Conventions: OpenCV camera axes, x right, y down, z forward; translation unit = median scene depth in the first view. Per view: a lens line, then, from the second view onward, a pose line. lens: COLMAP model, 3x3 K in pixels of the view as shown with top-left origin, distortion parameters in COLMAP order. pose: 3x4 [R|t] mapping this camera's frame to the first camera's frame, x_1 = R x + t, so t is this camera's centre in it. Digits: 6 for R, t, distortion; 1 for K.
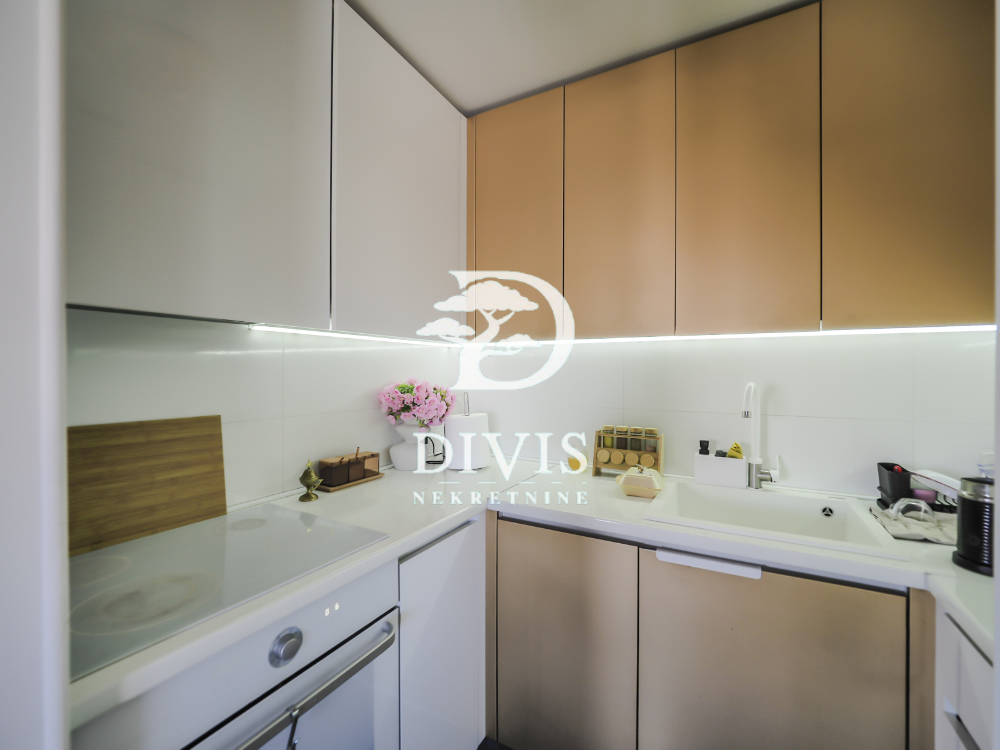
lens RADIAL K [[431.9, 0, 509.3], [0, 431.9, 373.9], [0, 0, 1]] dist [-0.010840, -0.000790]
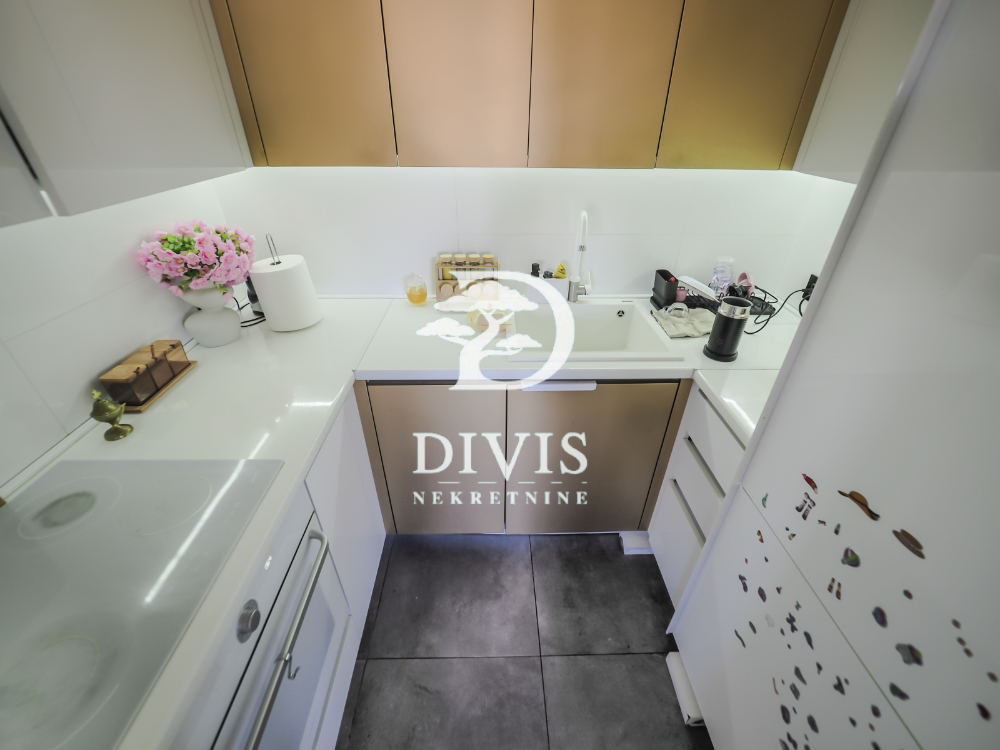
lens RADIAL K [[417.2, 0, 501.5], [0, 417.2, 373.7], [0, 0, 1]] dist [-0.001814, -0.000647]
pose [[0.869410, -0.259182, 0.420654, -0.145625], [-0.003913, 0.847733, 0.530409, -0.182669], [-0.494075, -0.462789, 0.736014, 0.151313]]
